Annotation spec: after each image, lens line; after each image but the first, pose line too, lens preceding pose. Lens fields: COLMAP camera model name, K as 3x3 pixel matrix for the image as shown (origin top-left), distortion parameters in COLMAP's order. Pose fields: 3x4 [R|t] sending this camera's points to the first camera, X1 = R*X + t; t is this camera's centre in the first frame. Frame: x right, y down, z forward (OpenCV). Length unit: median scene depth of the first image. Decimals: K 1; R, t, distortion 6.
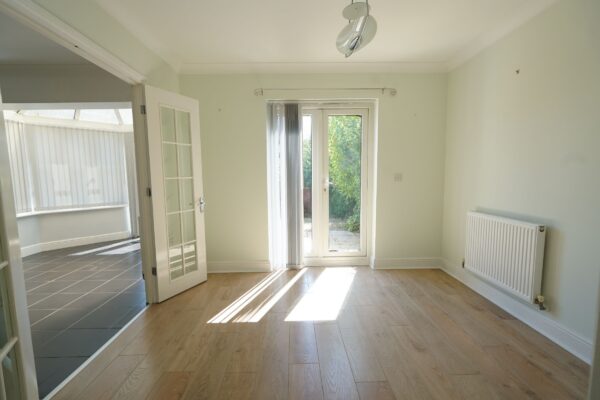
lens RADIAL K [[267.8, 0, 298.2], [0, 267.8, 200.4], [0, 0, 1]] dist [-0.002295, 0.001629]
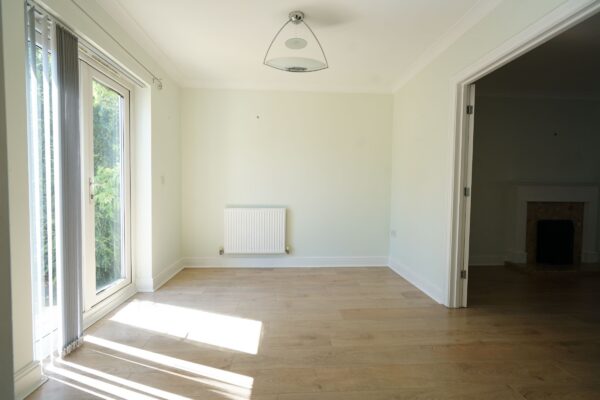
lens RADIAL K [[267.8, 0, 297.6], [0, 267.8, 200.3], [0, 0, 1]] dist [-0.002295, 0.001629]
pose [[-0.033230, -0.038026, 0.998724, -0.606585], [0.074497, 0.996402, 0.040416, -0.022970], [-0.996667, 0.075745, -0.030277, 0.628848]]
